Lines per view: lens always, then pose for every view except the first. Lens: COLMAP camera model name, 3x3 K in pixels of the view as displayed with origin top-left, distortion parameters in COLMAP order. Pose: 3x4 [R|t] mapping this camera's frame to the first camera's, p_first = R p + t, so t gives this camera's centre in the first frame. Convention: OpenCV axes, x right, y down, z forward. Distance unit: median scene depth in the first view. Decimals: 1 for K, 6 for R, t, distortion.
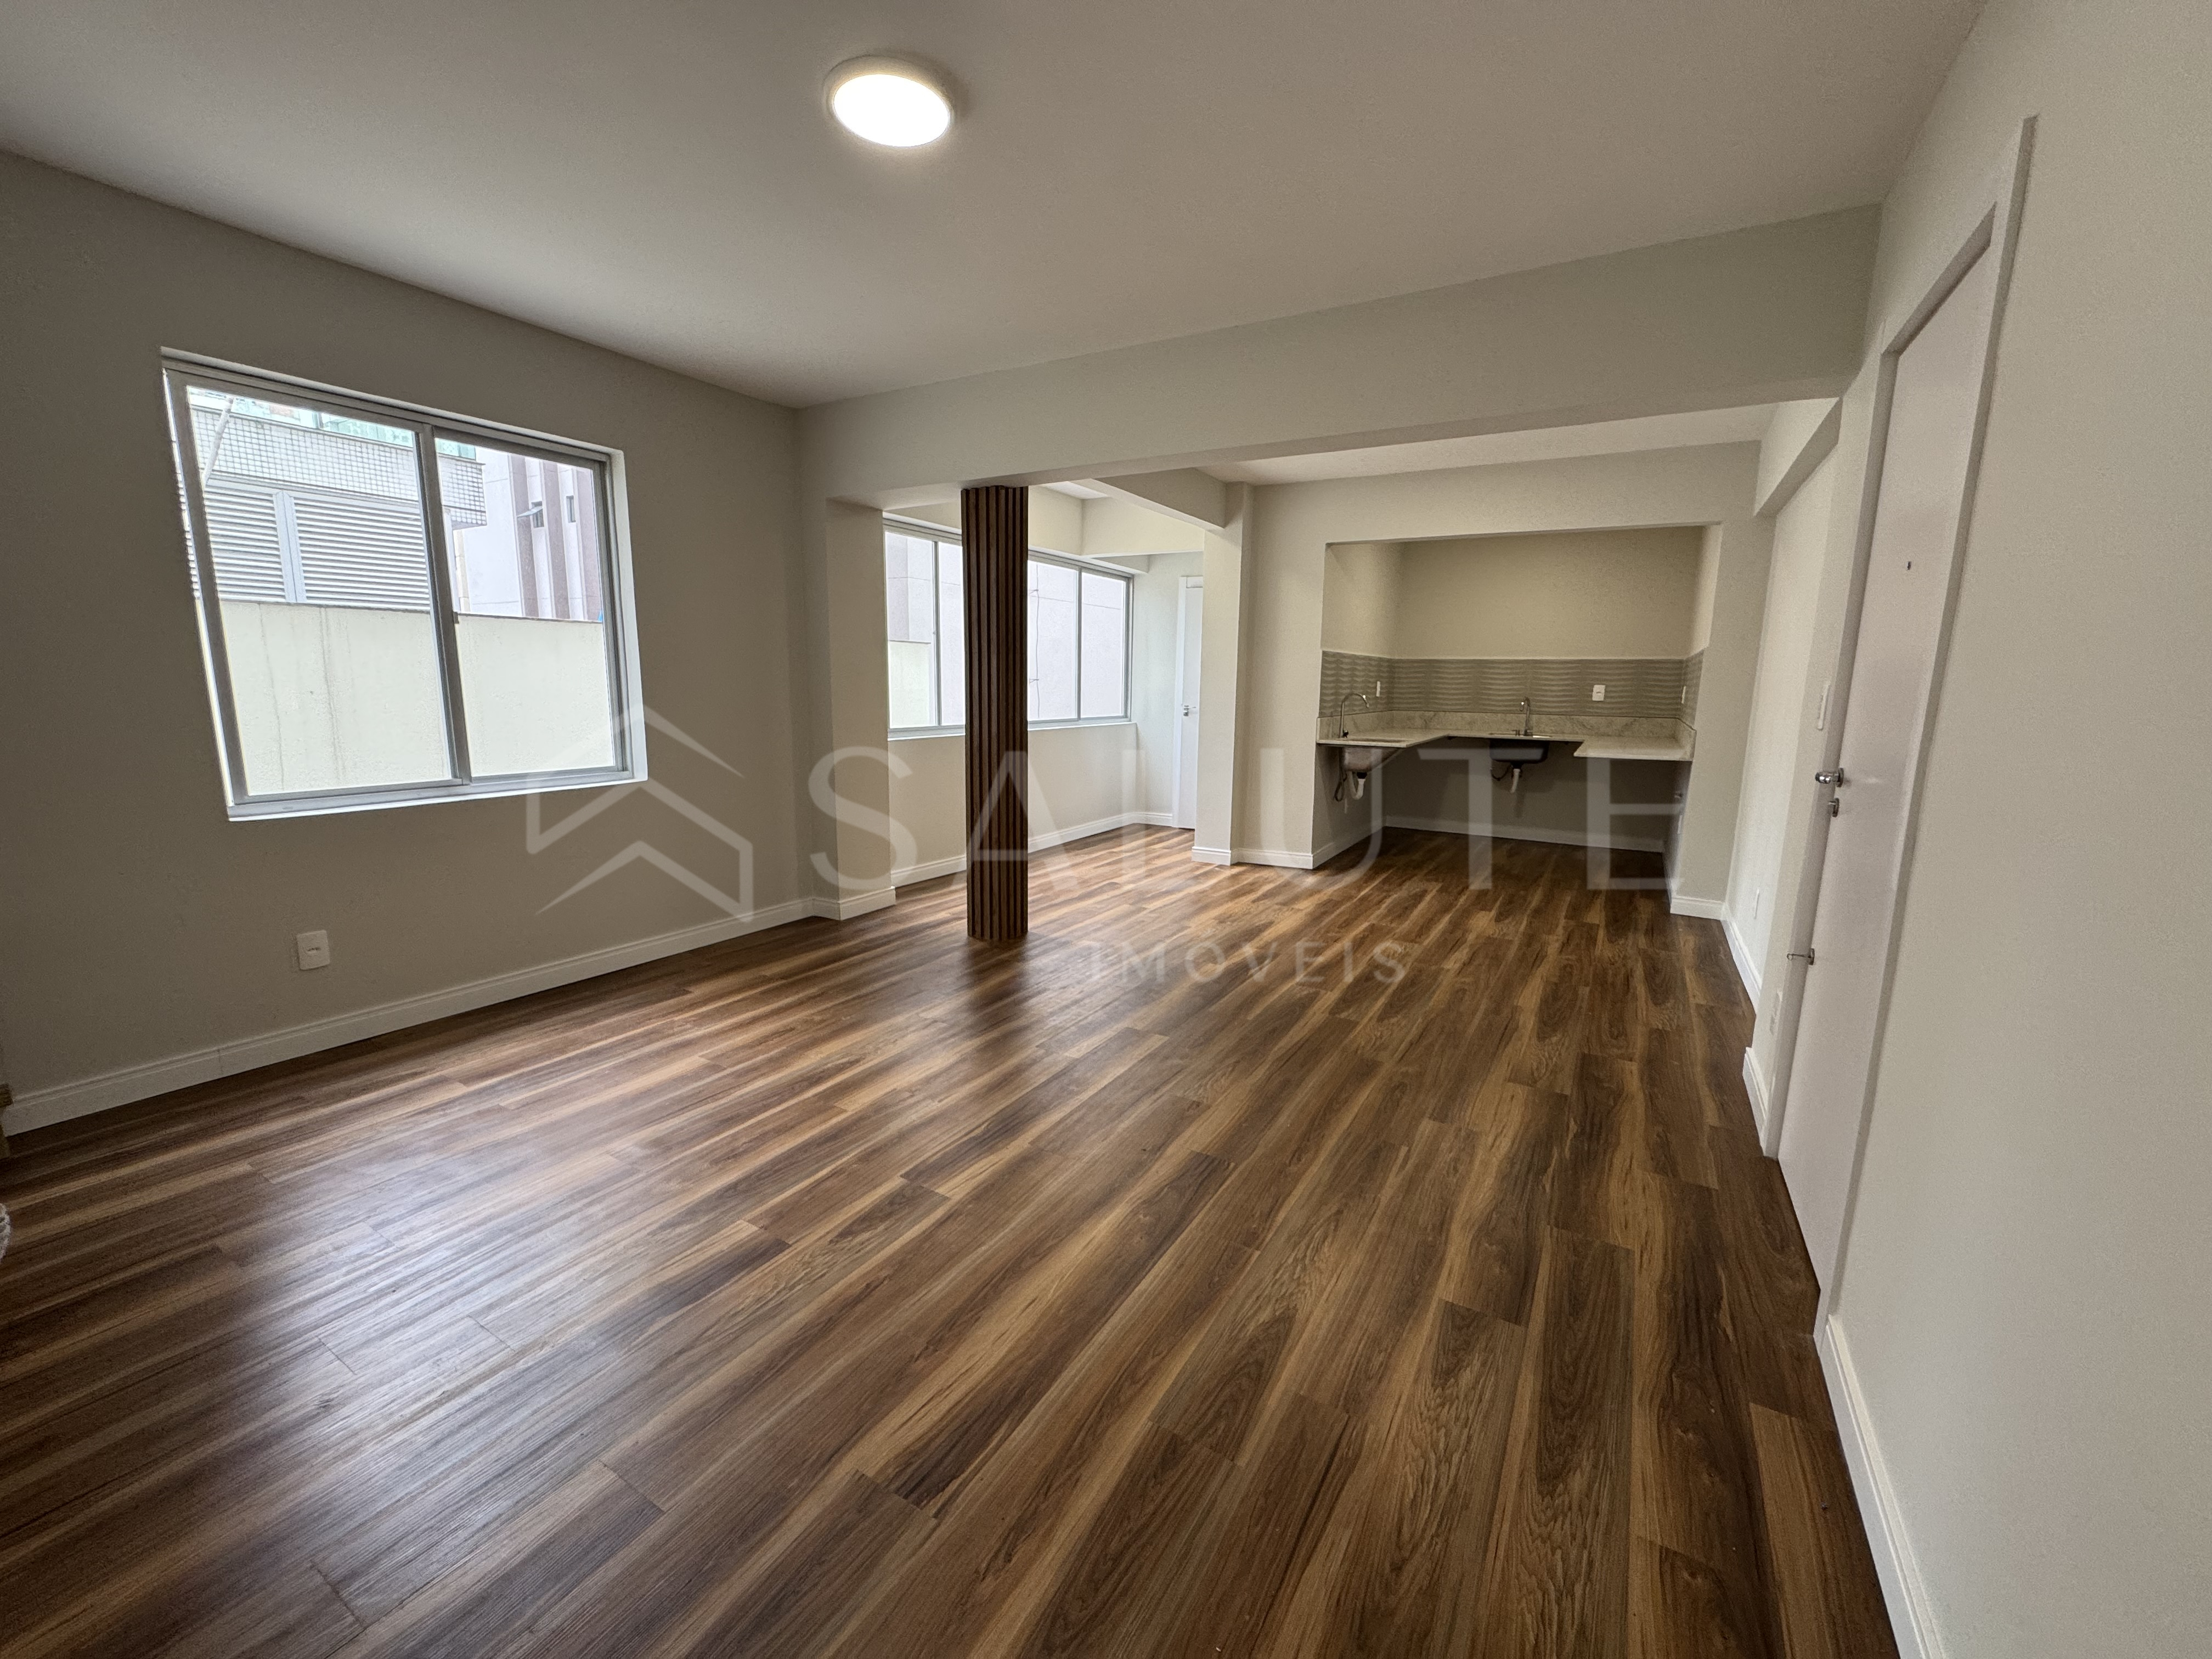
lens RADIAL K [[885.2, 0, 1111.7], [0, 885.2, 825.6], [0, 0, 1]] dist [-0.007462, -0.000321]
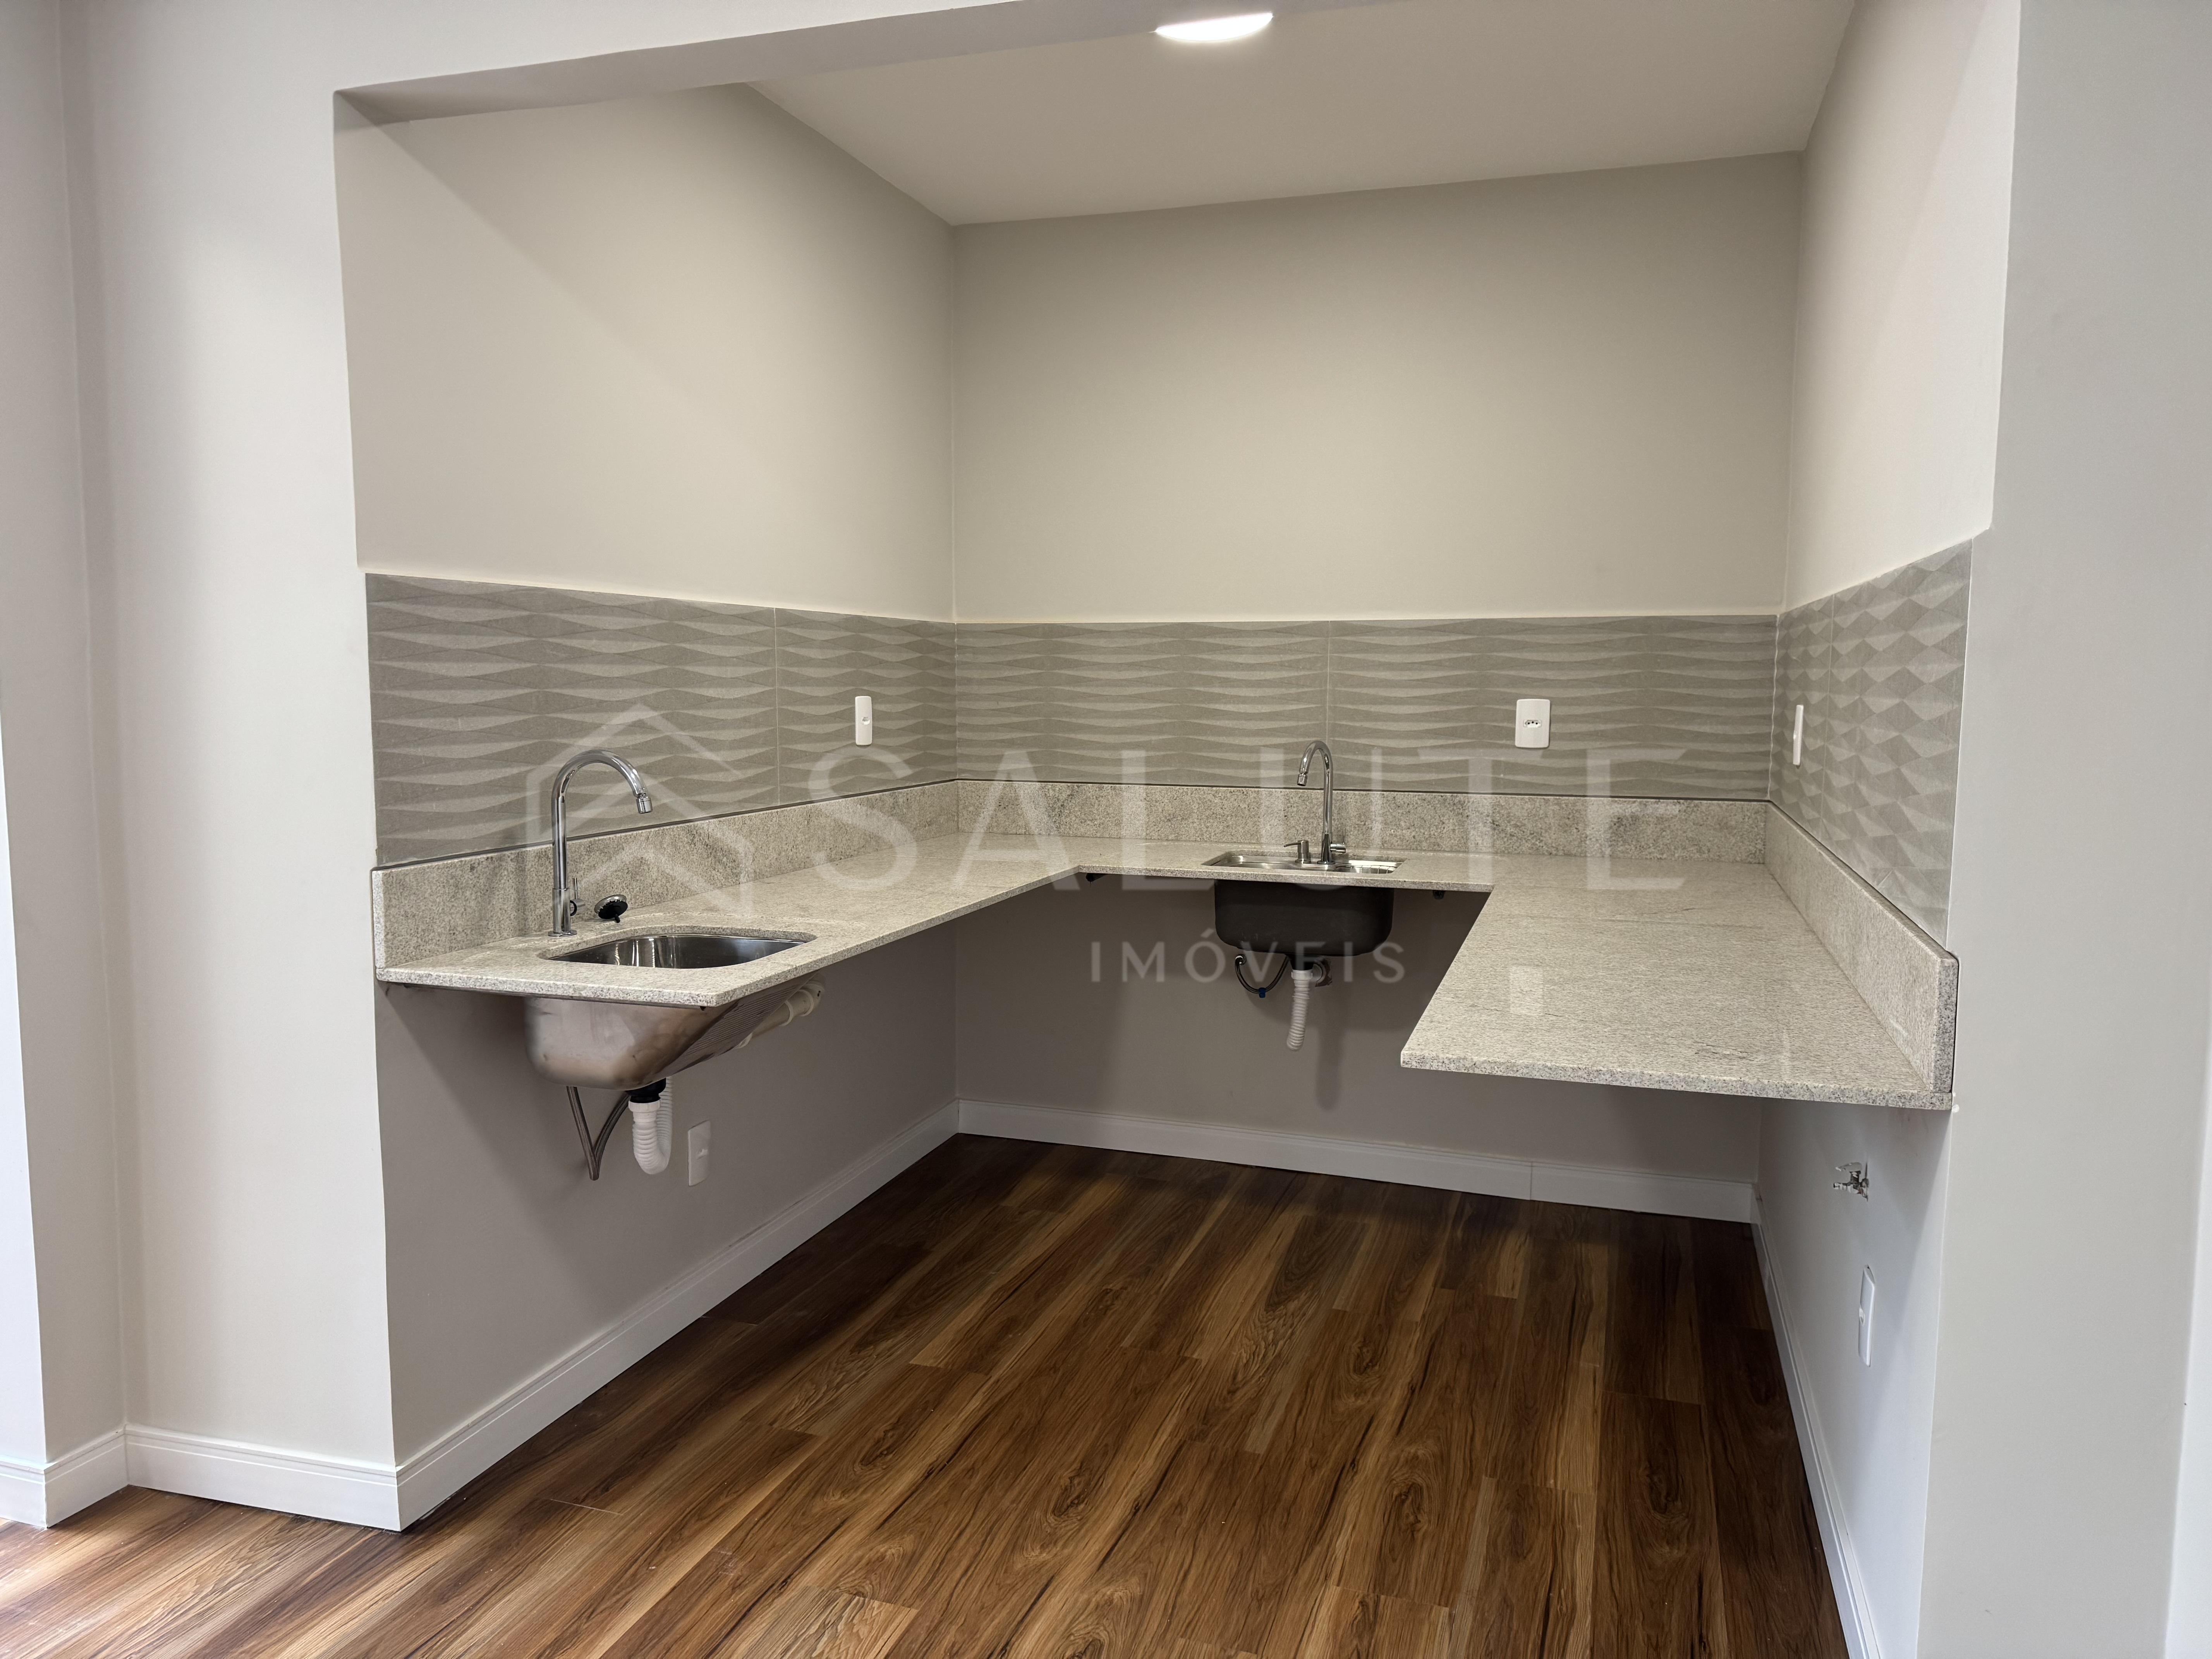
lens RADIAL K [[1528.0, 0, 1095.5], [0, 1528.0, 826.7], [0, 0, 1]] dist [0.017822, -0.030003]
pose [[0.979054, -0.030283, 0.201337, 0.557242], [0.043509, 0.997153, -0.061588, -0.167760], [-0.198899, 0.069058, 0.977584, 0.967924]]
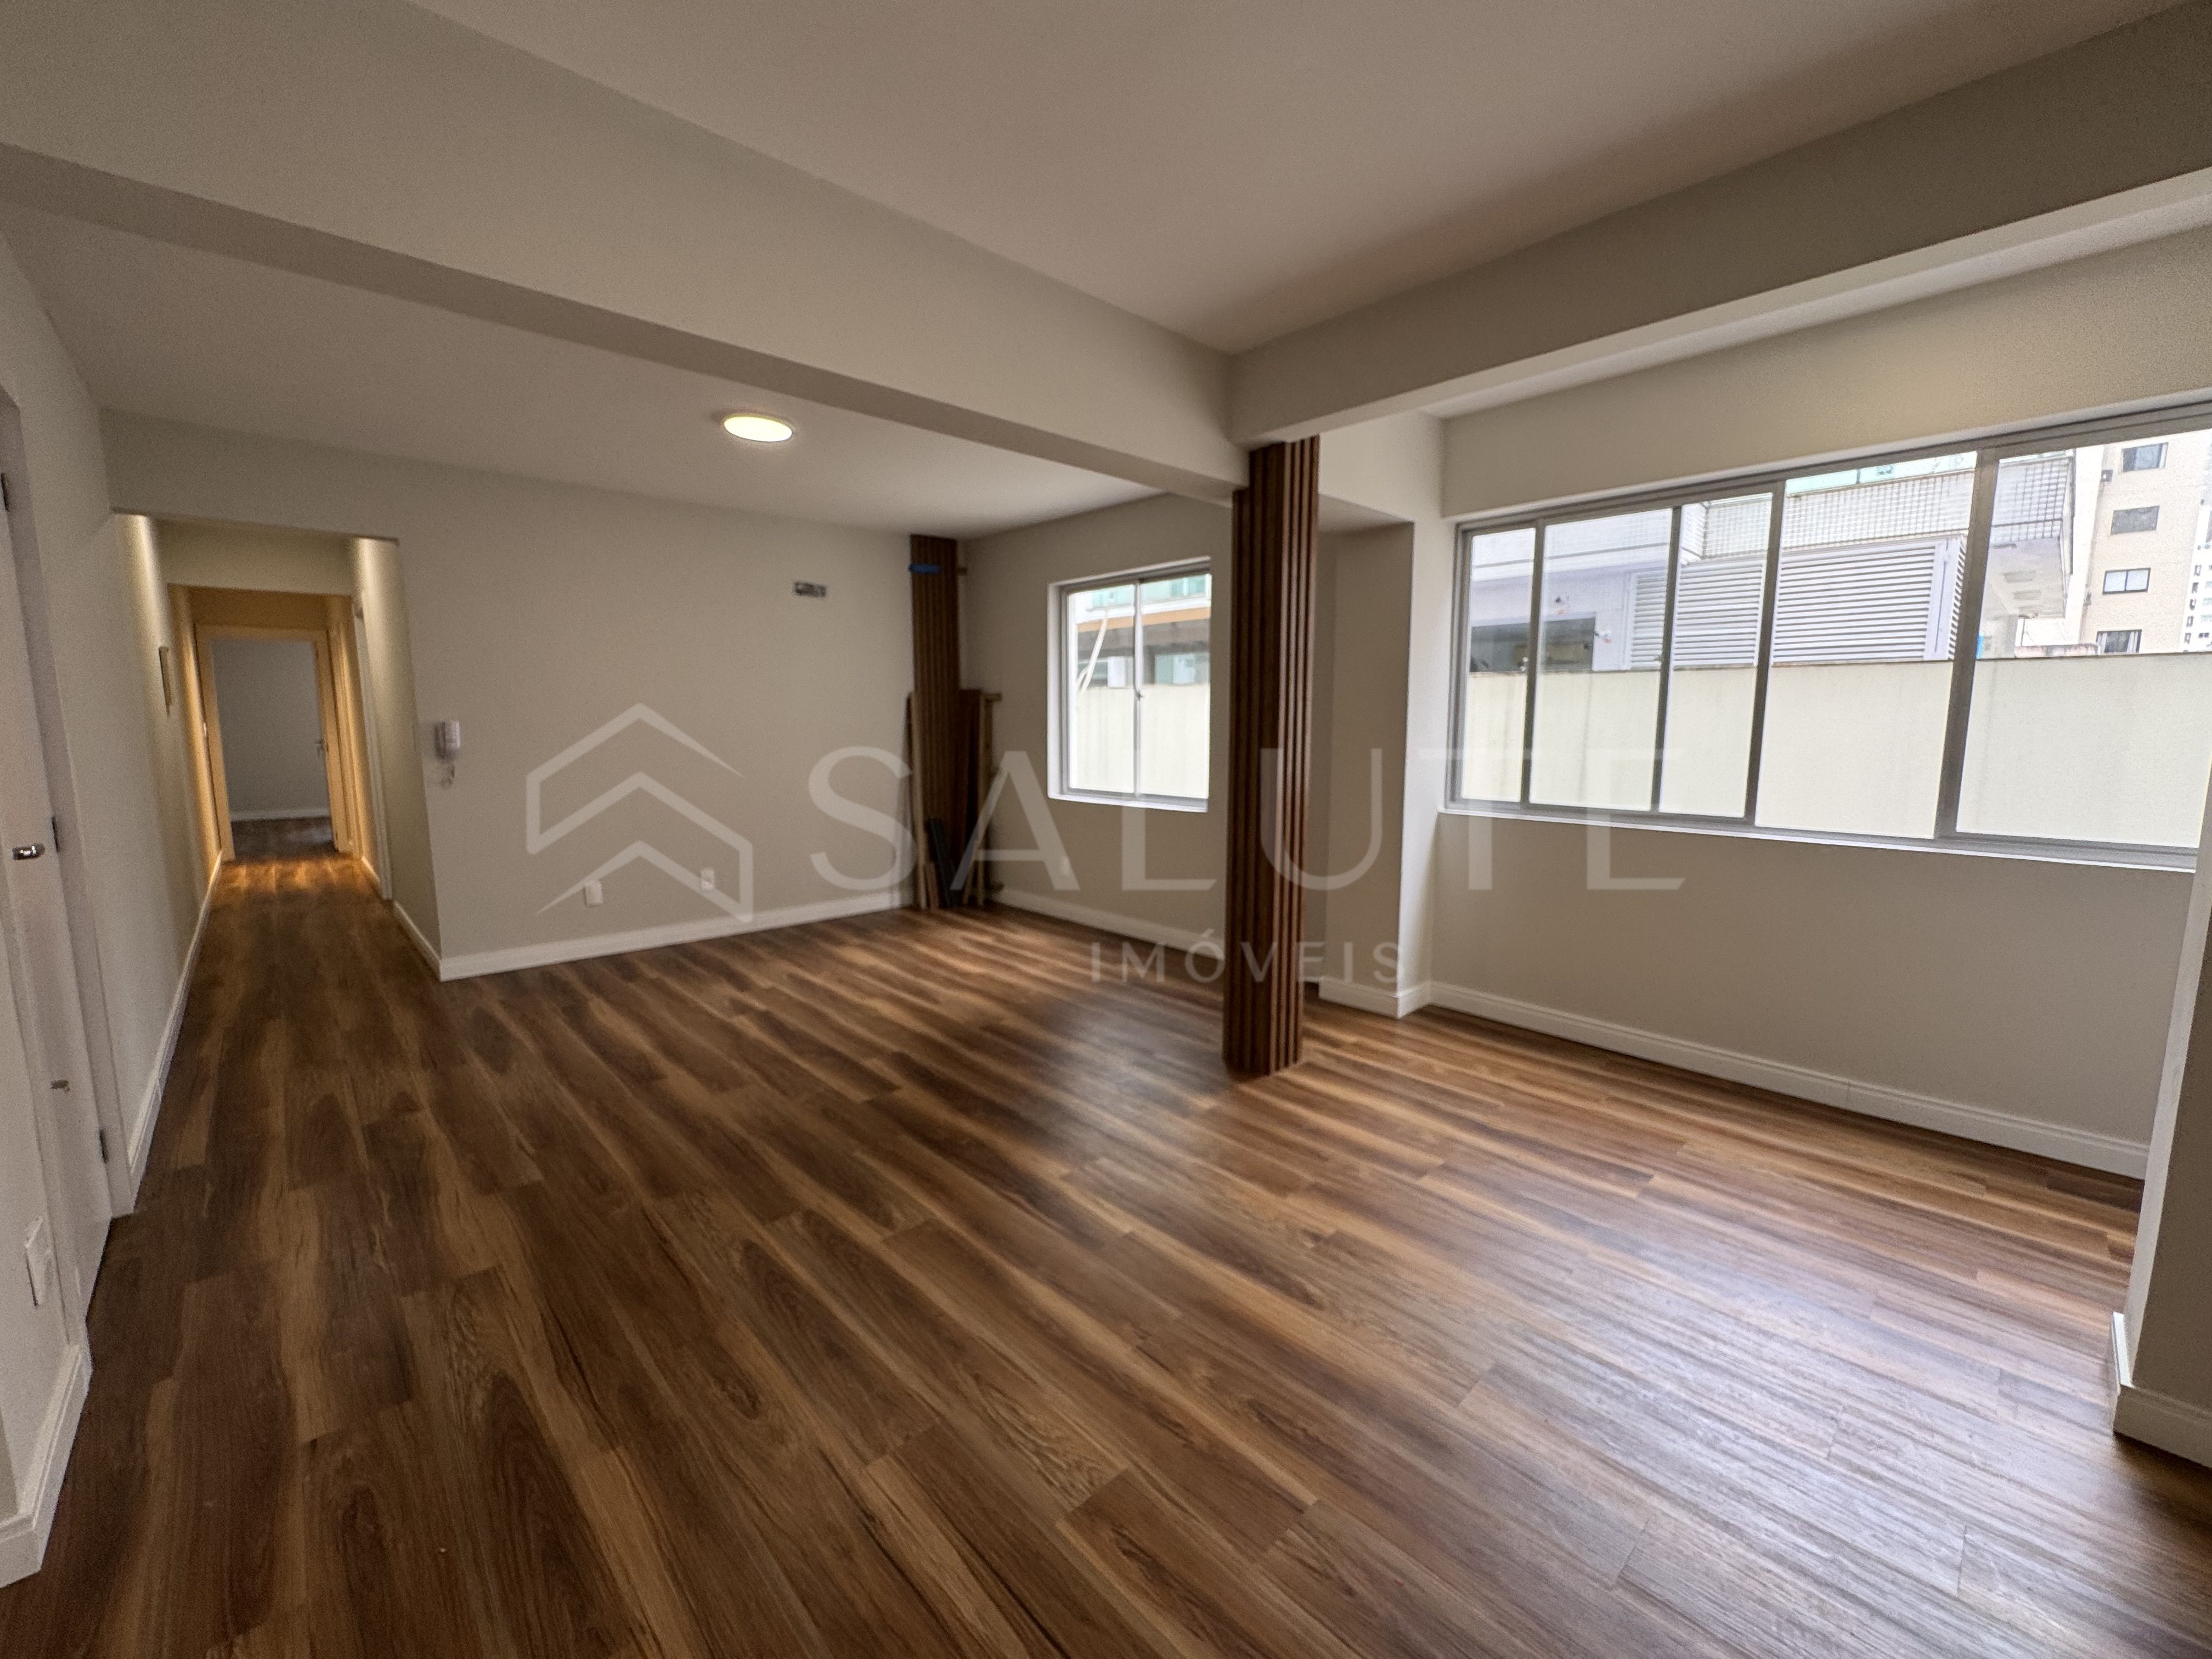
lens RADIAL K [[885.2, 0, 1105.5], [0, 885.2, 828.2], [0, 0, 1]] dist [-0.007462, -0.000321]
pose [[-0.275639, 0.105092, -0.955499, 0.788420], [-0.161445, 0.974825, 0.153791, -0.216852], [0.947607, 0.196651, -0.251733, 1.292712]]
